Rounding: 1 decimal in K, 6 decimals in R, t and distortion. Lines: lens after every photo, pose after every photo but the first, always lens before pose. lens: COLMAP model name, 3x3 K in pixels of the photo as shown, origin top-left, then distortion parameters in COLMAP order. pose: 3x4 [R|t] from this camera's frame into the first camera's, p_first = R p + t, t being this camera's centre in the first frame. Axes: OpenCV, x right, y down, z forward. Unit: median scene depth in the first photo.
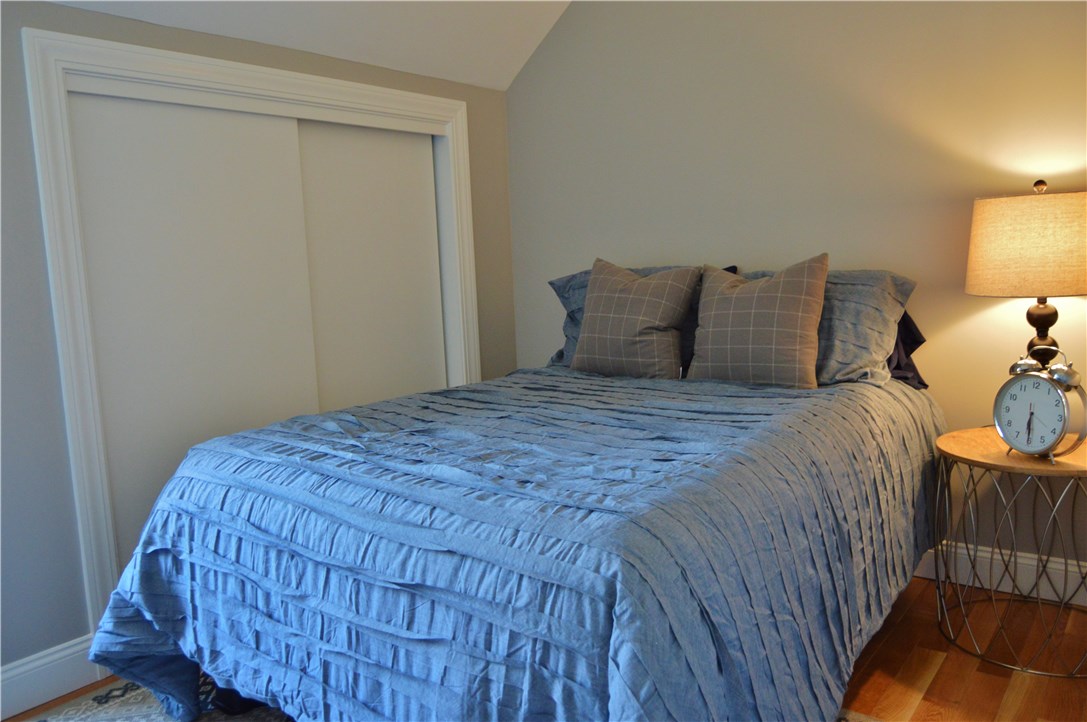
lens RADIAL K [[847.1, 0, 537.9], [0, 847.1, 363.5], [0, 0, 1]] dist [-0.018268, 0.011685]
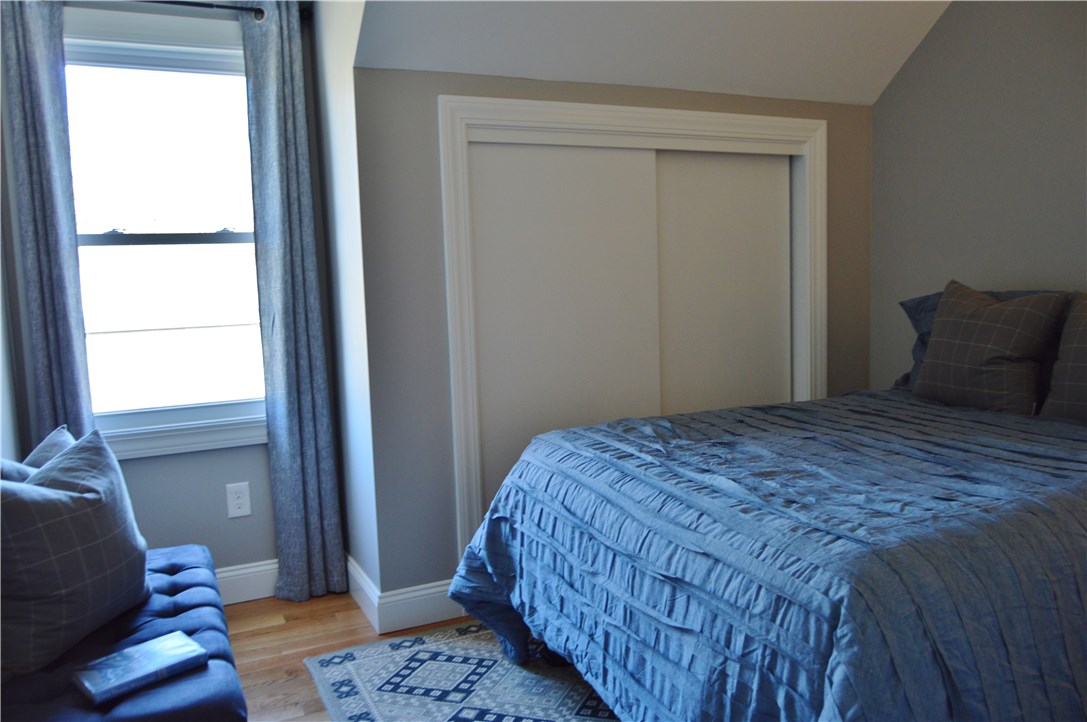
lens RADIAL K [[847.1, 0, 547.2], [0, 847.1, 363.7], [0, 0, 1]] dist [-0.018268, 0.011685]
pose [[0.893271, 0.063749, -0.444976, 0.161758], [-0.063768, 0.997853, 0.014945, -0.027899], [0.444973, 0.015025, 0.895418, -0.085318]]
